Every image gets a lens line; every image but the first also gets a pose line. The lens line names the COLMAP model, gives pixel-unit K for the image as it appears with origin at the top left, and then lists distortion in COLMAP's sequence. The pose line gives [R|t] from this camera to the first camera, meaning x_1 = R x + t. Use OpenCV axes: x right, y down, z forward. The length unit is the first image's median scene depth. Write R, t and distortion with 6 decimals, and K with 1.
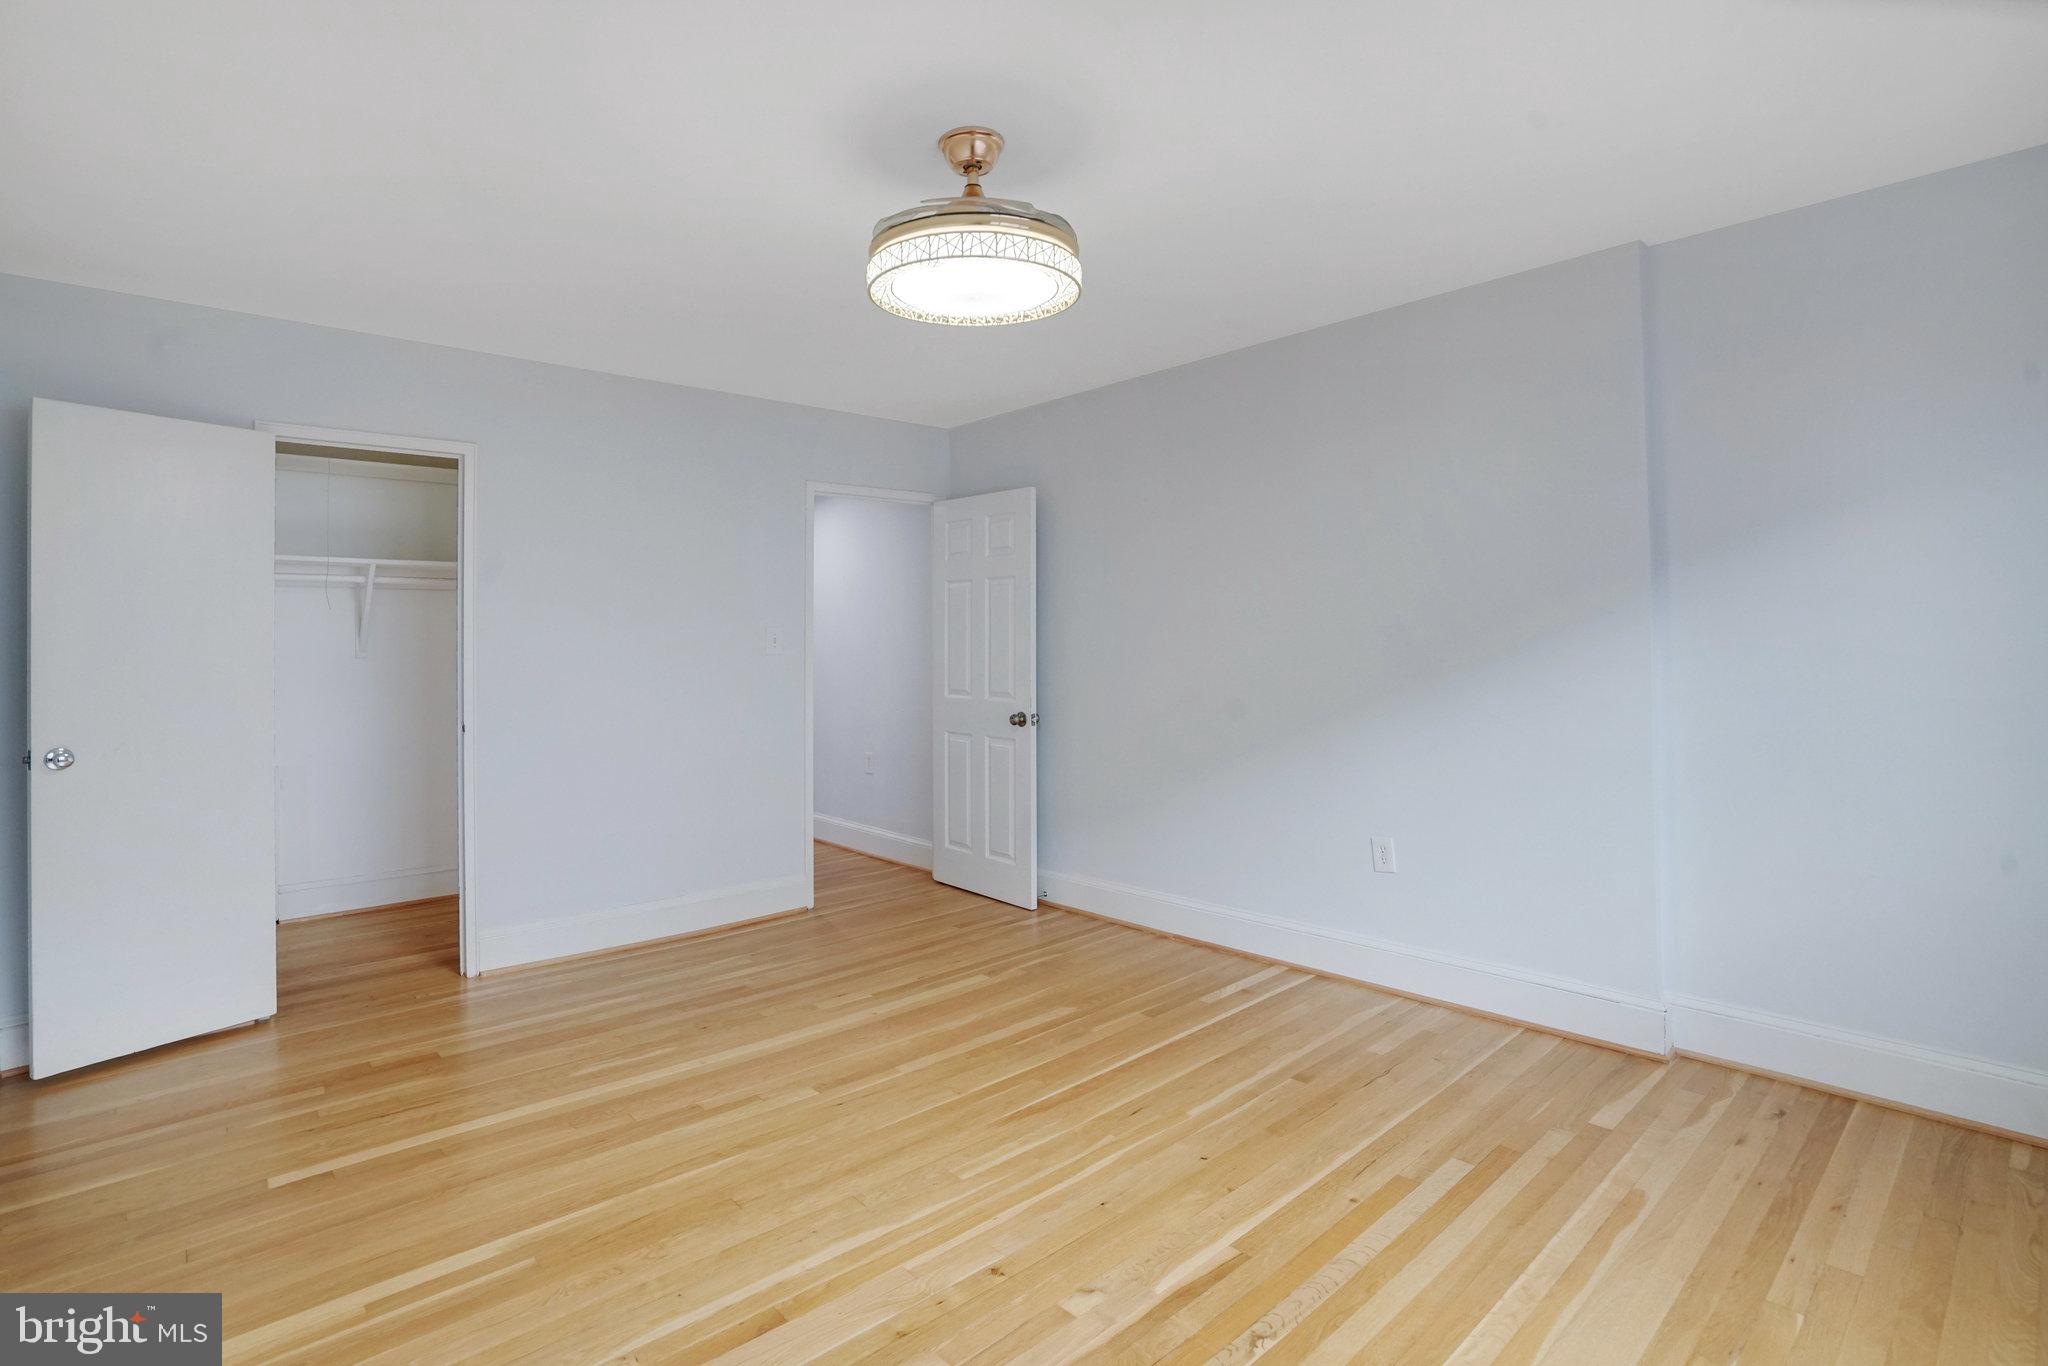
lens RADIAL K [[958.3, 0, 1013.2], [0, 958.3, 706.7], [0, 0, 1]] dist [-0.054497, 0.015246]
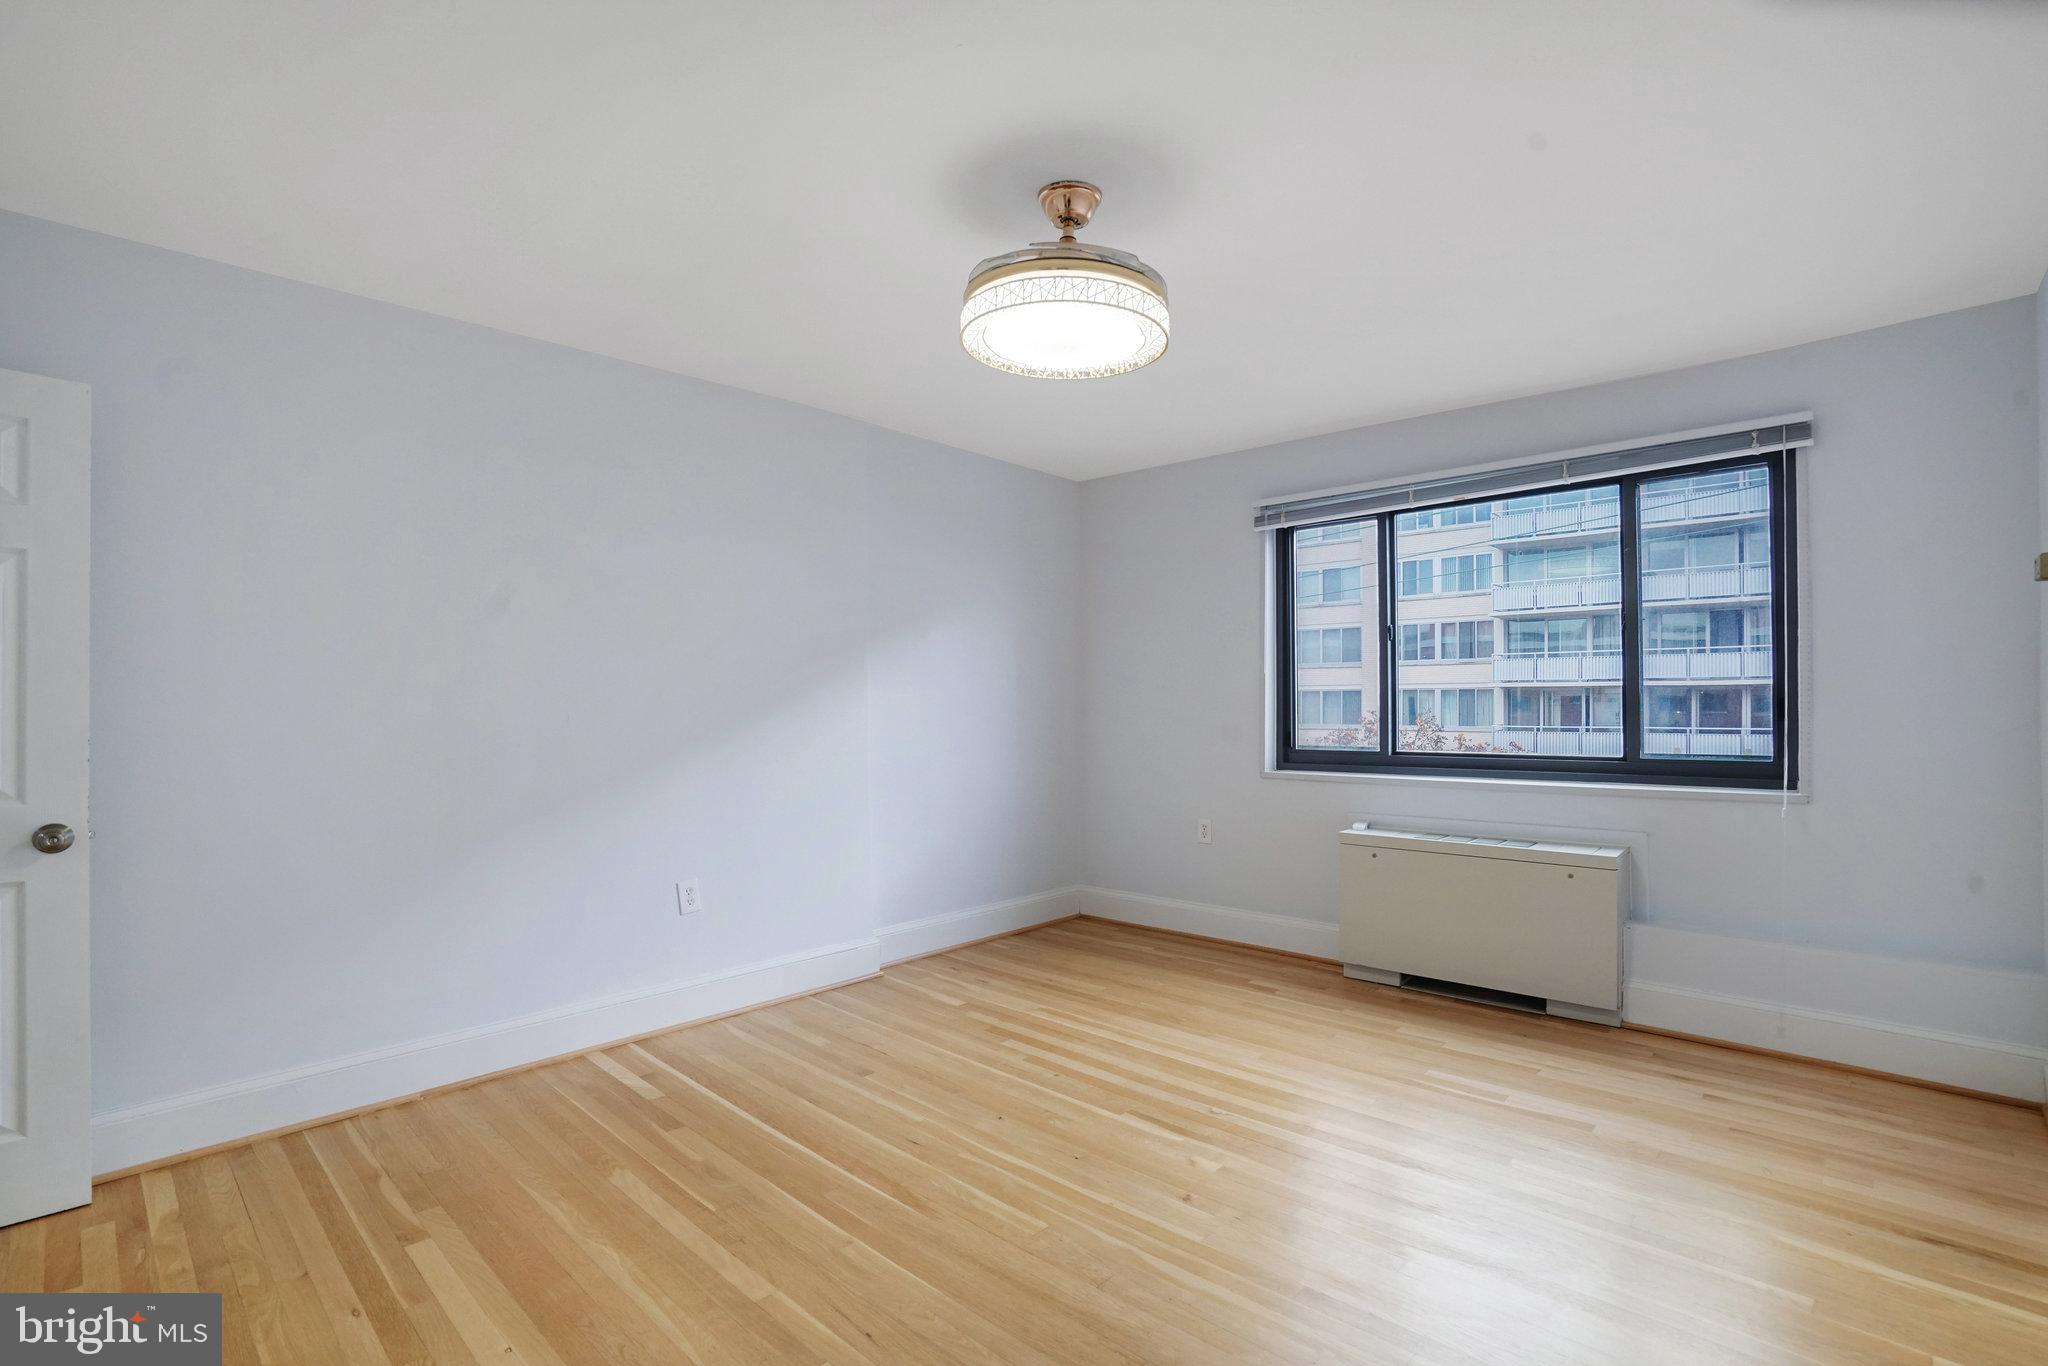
lens RADIAL K [[942.4, 0, 1007.3], [0, 942.4, 704.1], [0, 0, 1]] dist [-0.047950, 0.014977]
pose [[-0.059501, 0.004571, 0.998218, -0.874453], [0.060578, 0.998163, -0.000959, -0.046460], [-0.996388, 0.060413, -0.059668, 0.897924]]
